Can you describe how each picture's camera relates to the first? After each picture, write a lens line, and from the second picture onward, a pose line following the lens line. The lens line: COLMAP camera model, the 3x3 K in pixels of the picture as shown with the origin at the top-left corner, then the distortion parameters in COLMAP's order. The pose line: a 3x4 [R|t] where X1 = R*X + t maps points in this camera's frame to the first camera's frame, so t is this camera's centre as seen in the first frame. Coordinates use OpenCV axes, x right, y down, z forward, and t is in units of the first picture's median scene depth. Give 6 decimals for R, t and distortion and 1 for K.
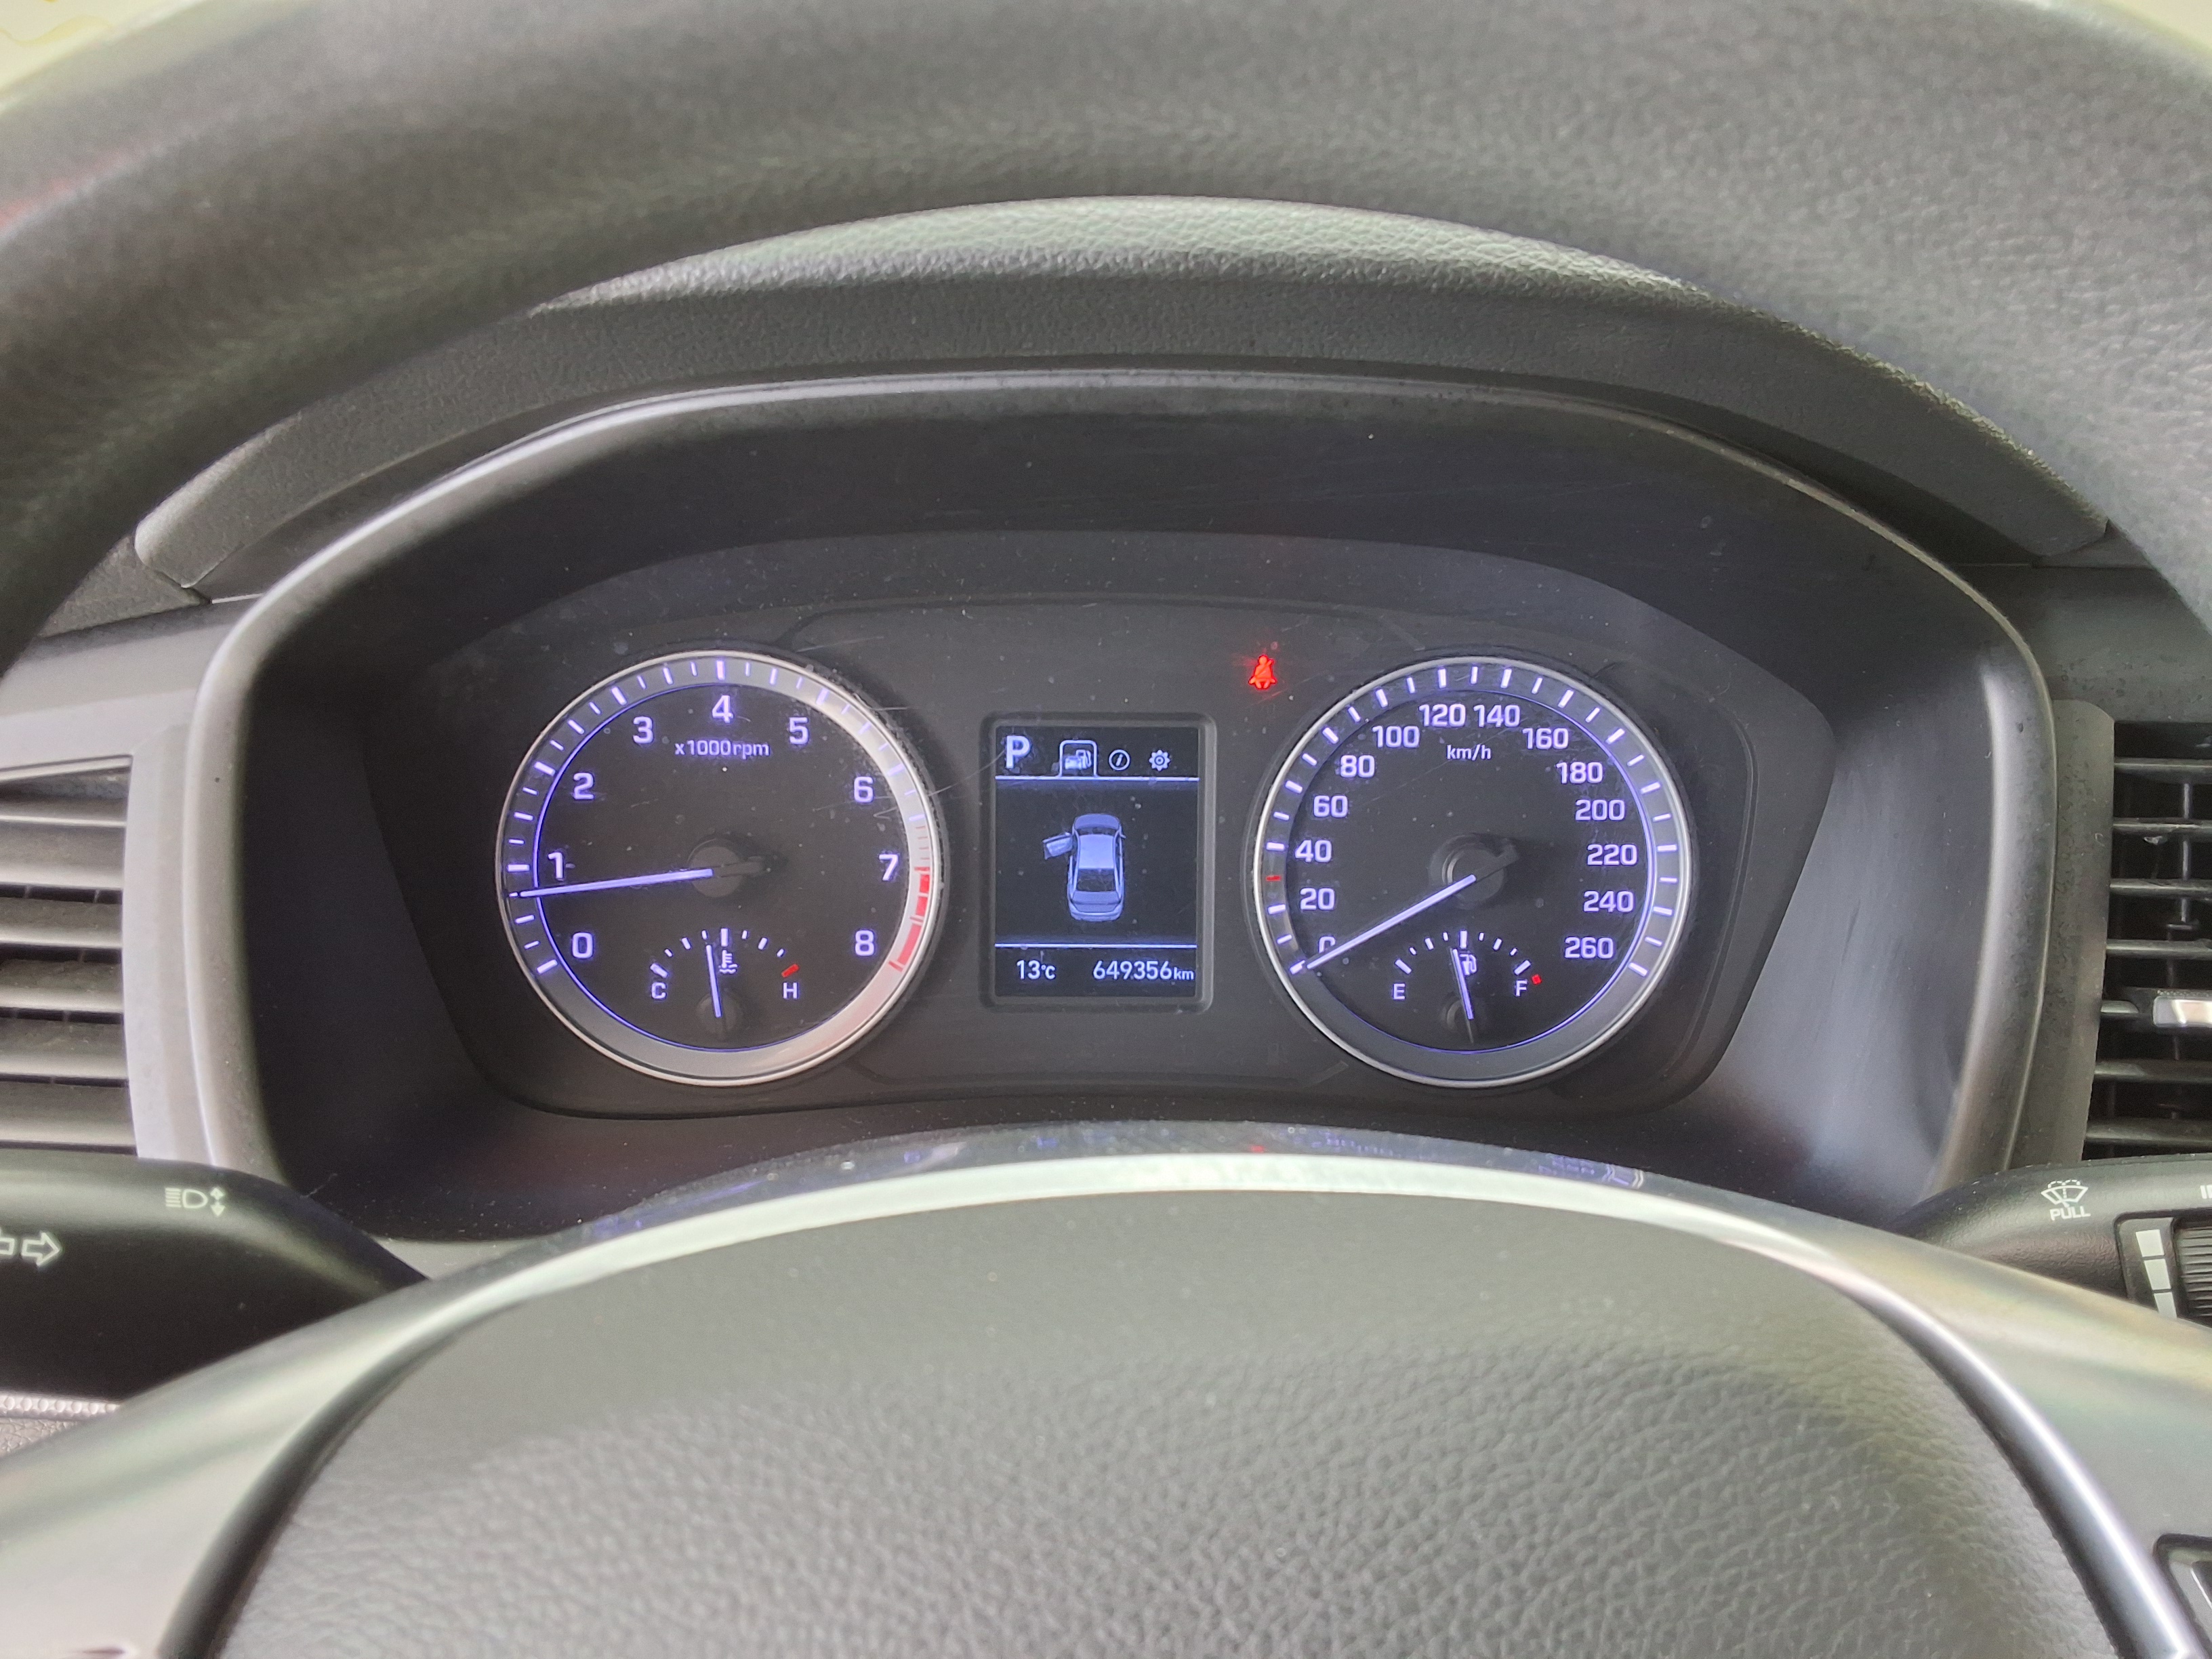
lens RADIAL K [[1751.2, 0, 1106.0], [0, 1751.2, 829.5], [0, 0, 1]] dist [0.089313, -0.149826]
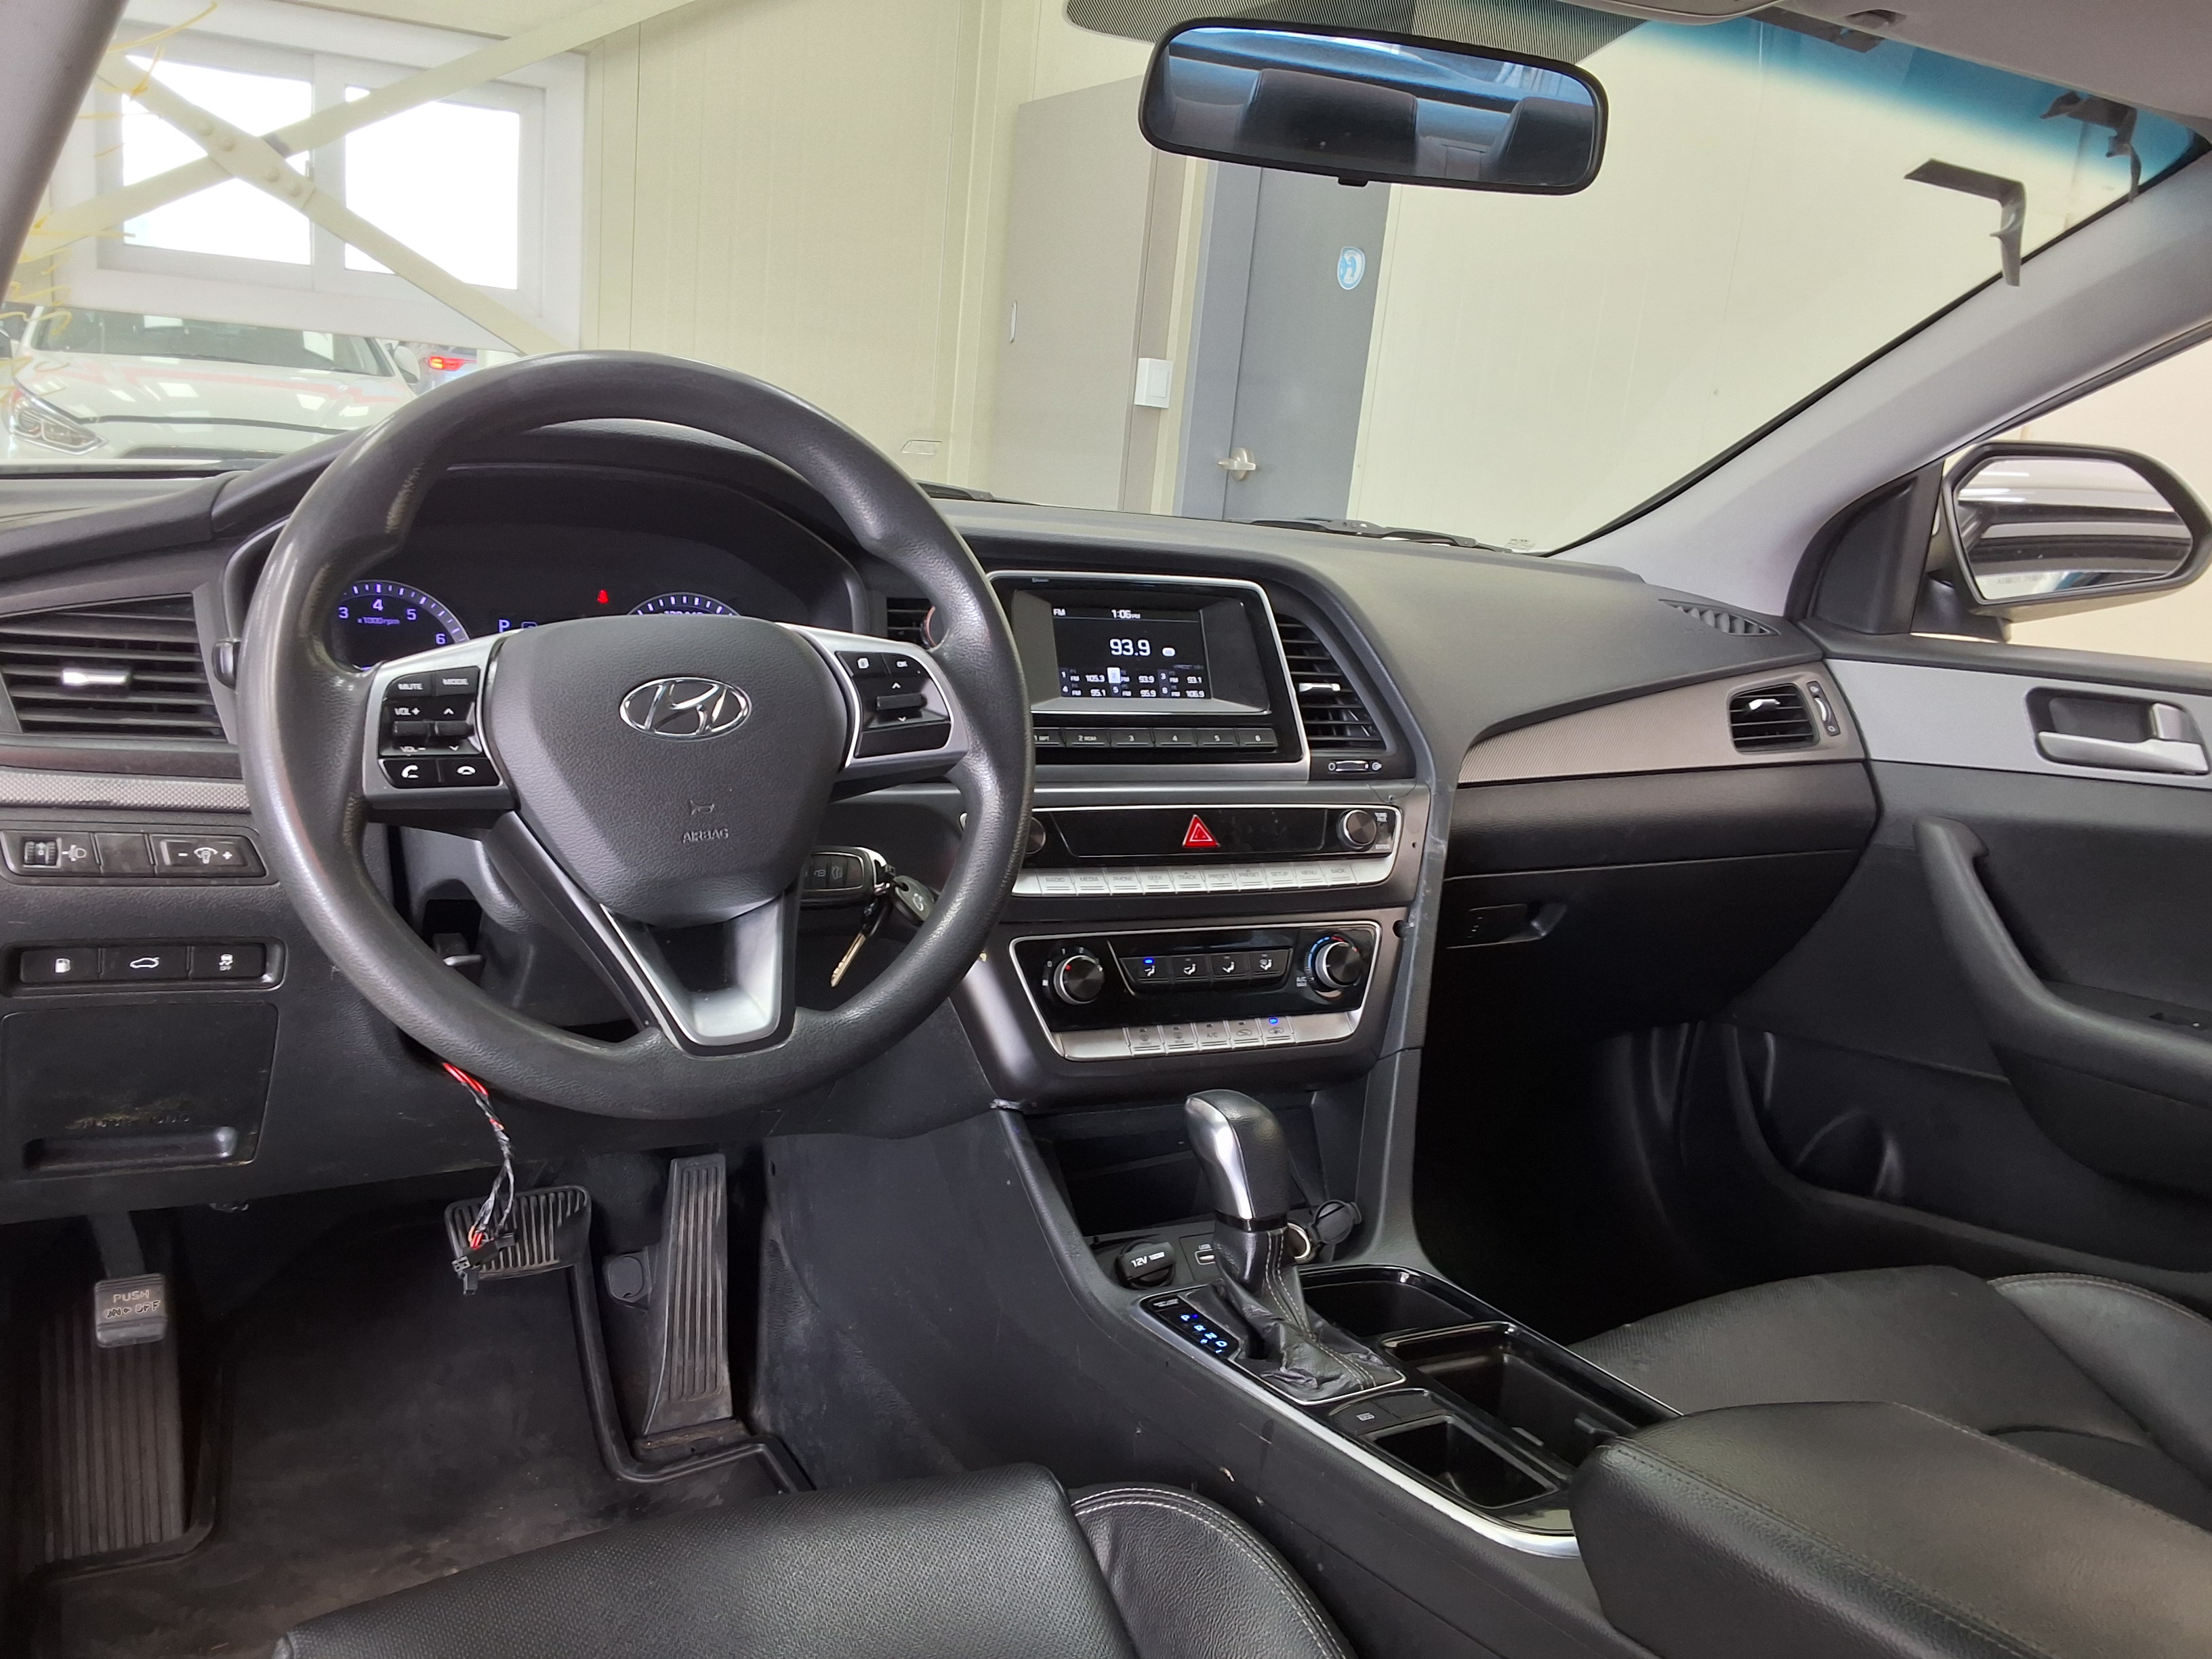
lens RADIAL K [[1730.3, 0, 1106.0], [0, 1730.3, 829.5], [0, 0, 1]] dist [0.070622, -0.092581]
pose [[0.880580, -0.048114, 0.471449, -0.481993], [0.112687, 0.987557, -0.109692, 0.625314], [-0.460306, 0.149719, 0.875045, -1.589226]]
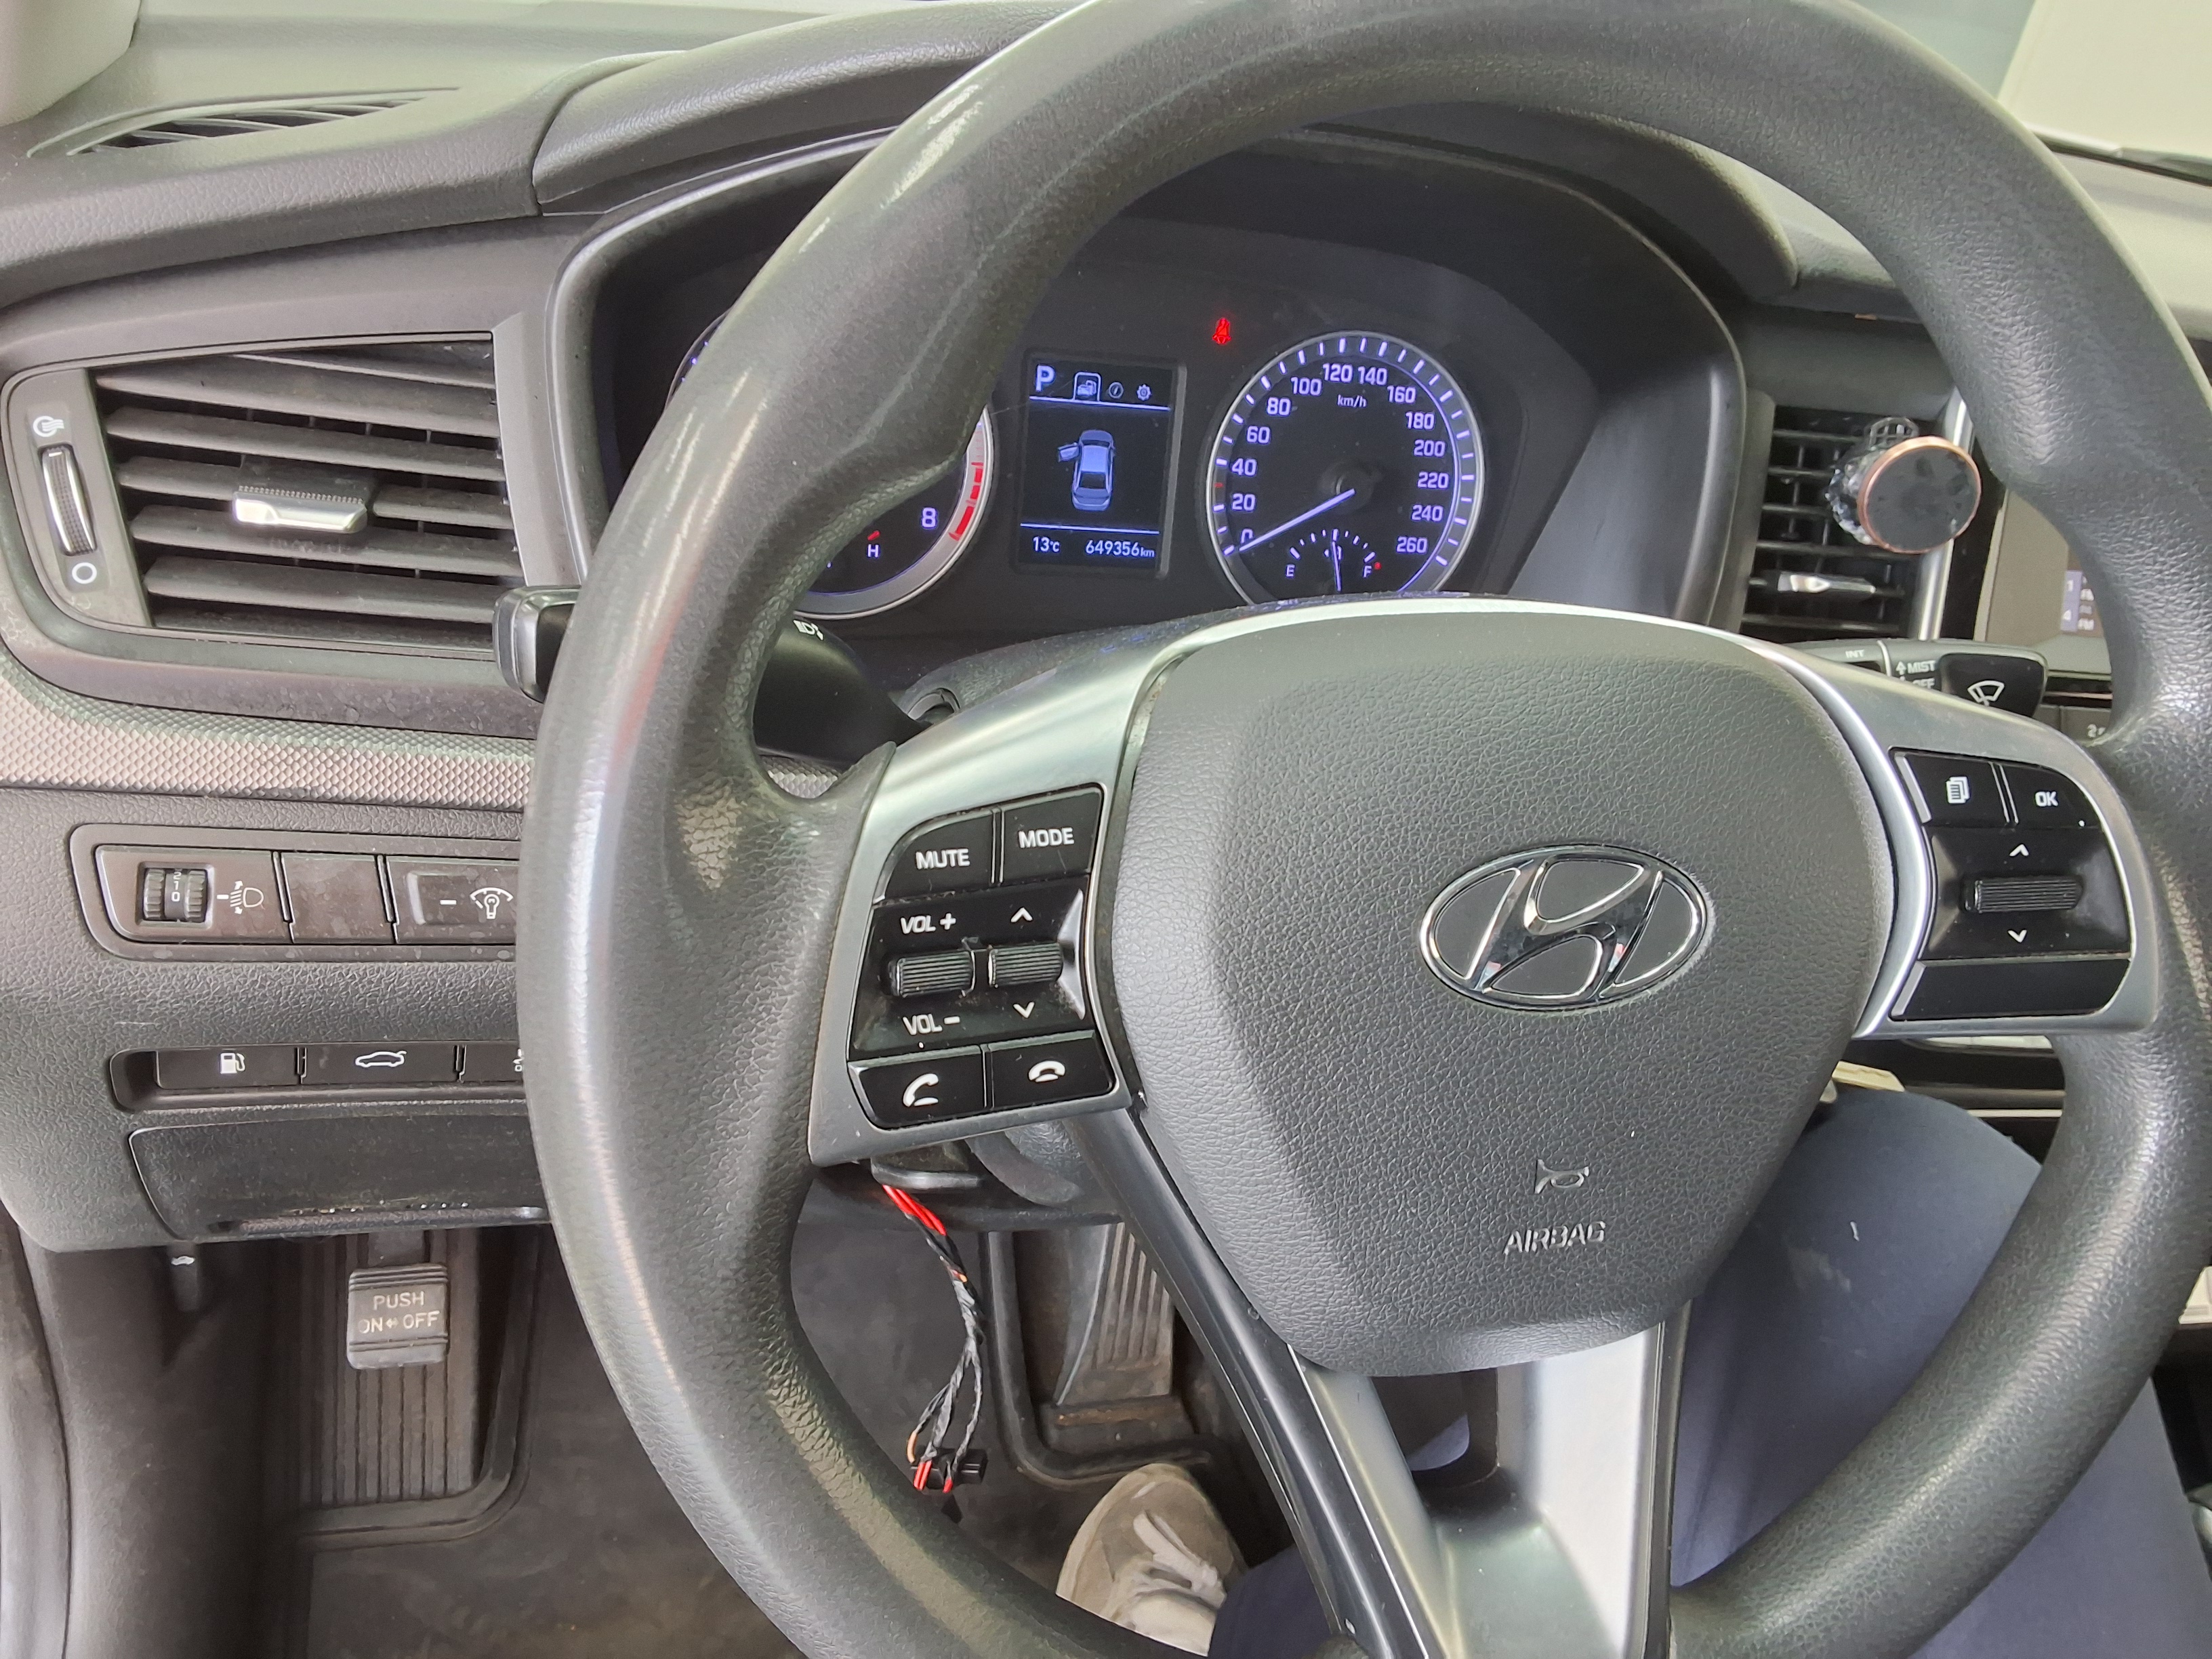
lens RADIAL K [[1748.0, 0, 1106.0], [0, 1748.0, 829.5], [0, 0, 1]] dist [0.120579, -0.217581]
pose [[0.958034, -0.002200, 0.286647, -0.394070], [-0.053896, 0.980754, 0.187659, 0.038946], [-0.281543, -0.195233, 0.939477, -0.350981]]
